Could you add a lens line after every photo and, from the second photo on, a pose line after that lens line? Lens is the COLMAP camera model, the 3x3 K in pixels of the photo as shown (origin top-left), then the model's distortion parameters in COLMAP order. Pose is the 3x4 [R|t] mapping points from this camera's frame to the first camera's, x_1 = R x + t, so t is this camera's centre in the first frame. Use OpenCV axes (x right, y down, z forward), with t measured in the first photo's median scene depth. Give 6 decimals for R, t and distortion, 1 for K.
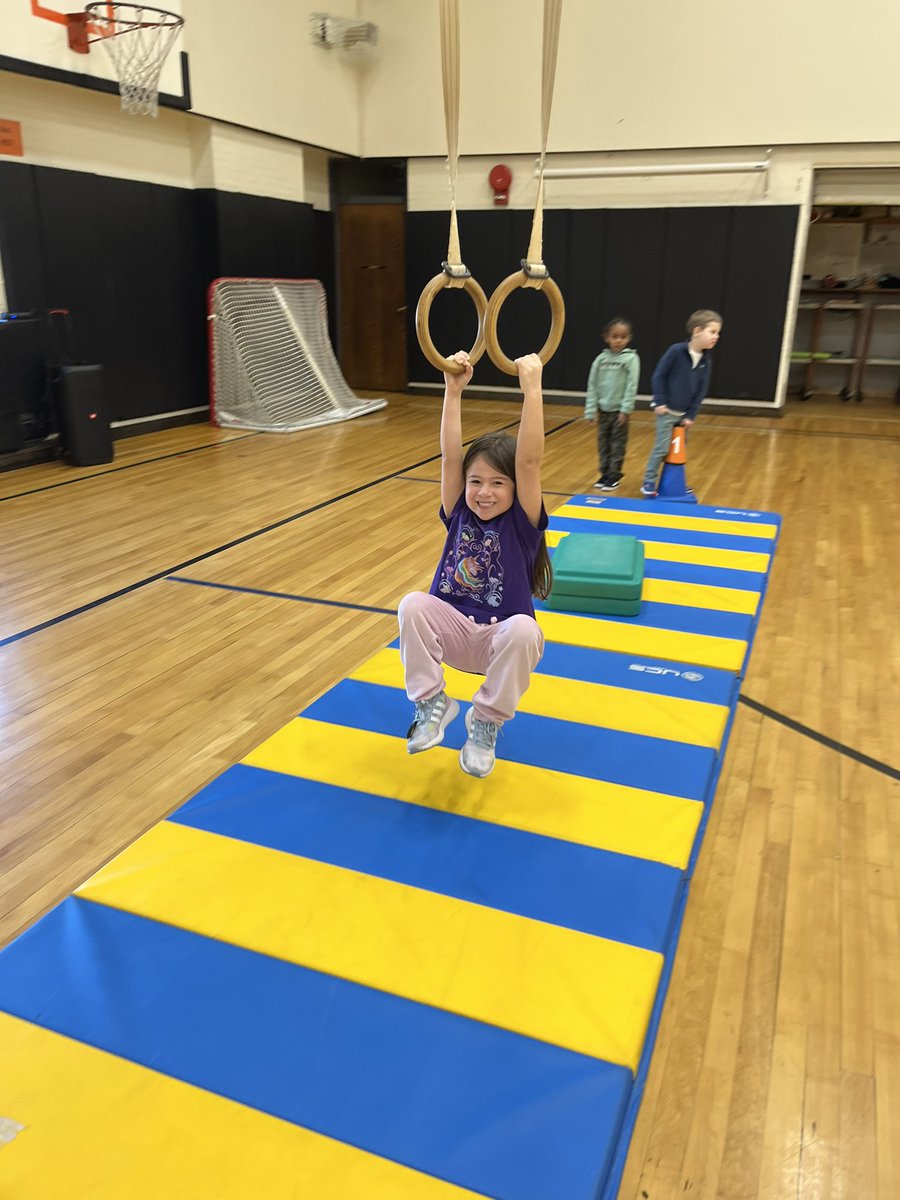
lens RADIAL K [[910.2, 0, 450.0], [0, 910.2, 600.0], [0, 0, 1]] dist [0.041624, -0.003628]
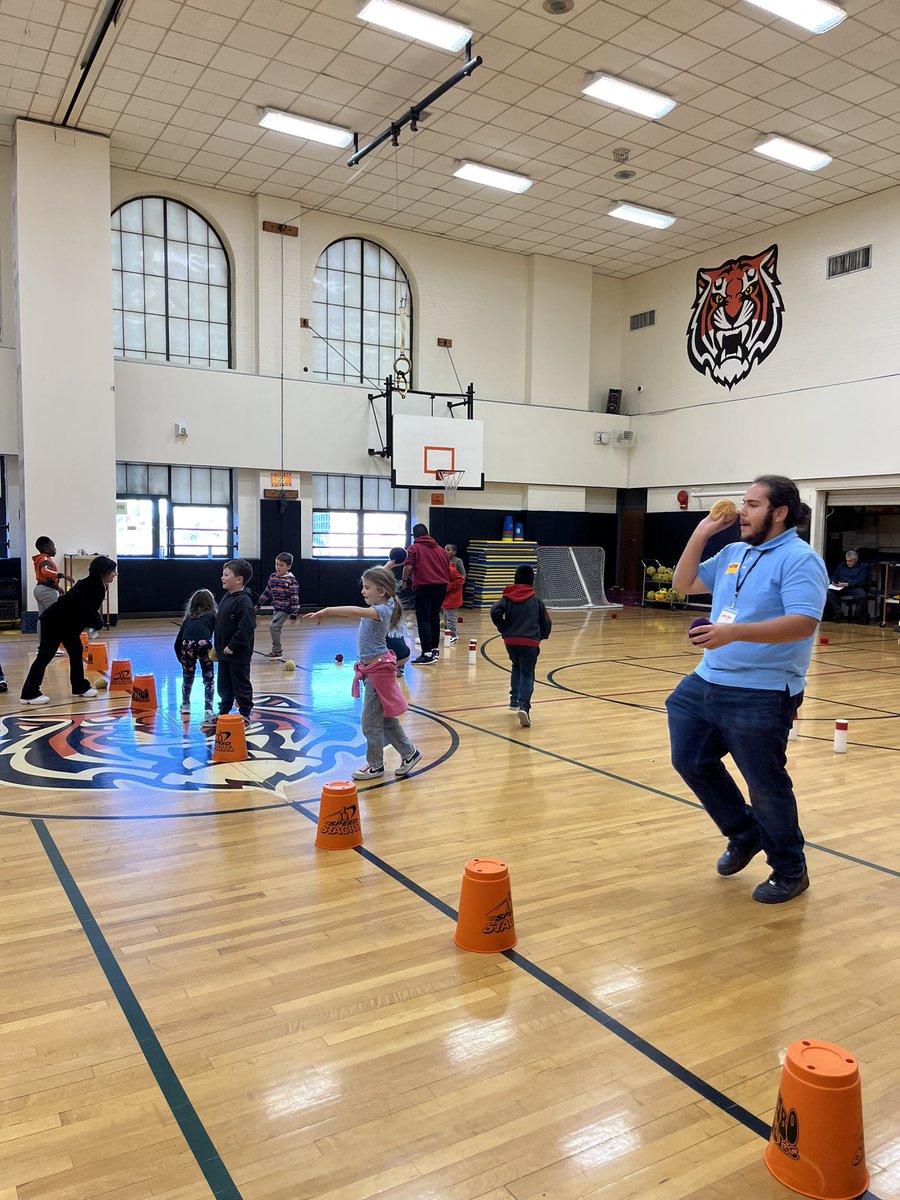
lens RADIAL K [[910.2, 0, 450.0], [0, 910.2, 600.0], [0, 0, 1]] dist [0.041624, -0.003628]
pose [[0.801420, 0.033639, -0.597155, 0.821532], [-0.198746, 0.956661, -0.212839, 0.254496], [0.564115, 0.289255, 0.773373, -0.699750]]
